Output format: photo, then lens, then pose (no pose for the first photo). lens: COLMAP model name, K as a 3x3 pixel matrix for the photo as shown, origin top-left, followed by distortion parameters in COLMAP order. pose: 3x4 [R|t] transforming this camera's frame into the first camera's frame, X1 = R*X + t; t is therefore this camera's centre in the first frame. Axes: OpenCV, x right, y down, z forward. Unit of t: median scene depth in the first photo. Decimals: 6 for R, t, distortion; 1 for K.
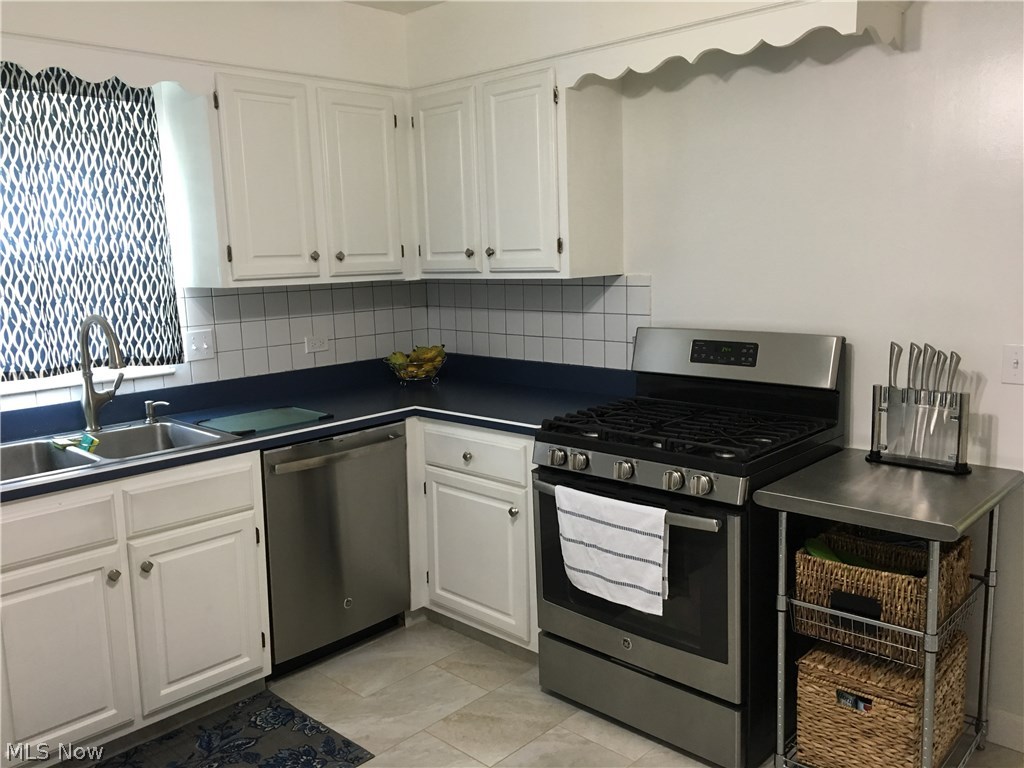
lens RADIAL K [[857.6, 0, 512.0], [0, 857.6, 384.0], [0, 0, 1]] dist [0.093749, -0.134629]
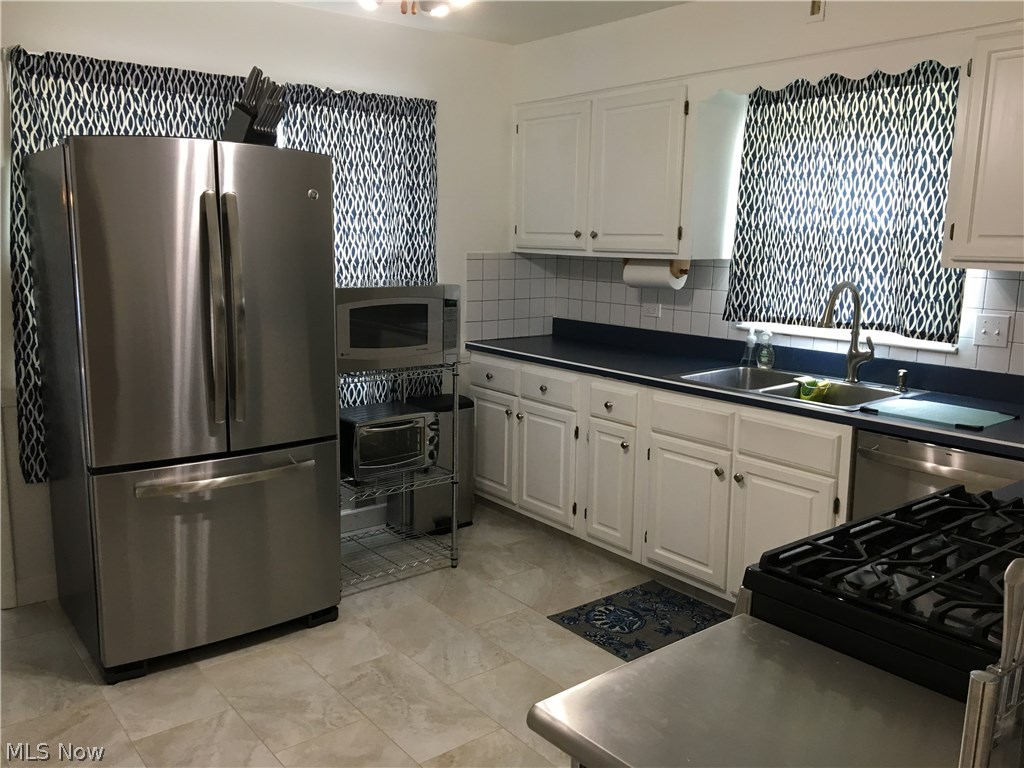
lens RADIAL K [[857.6, 0, 512.0], [0, 857.6, 384.0], [0, 0, 1]] dist [0.093749, -0.134629]
pose [[-0.131403, 0.175055, -0.975750, 0.714191], [-0.184704, 0.962726, 0.197592, -0.090740], [0.973970, 0.206190, -0.094172, 0.686974]]
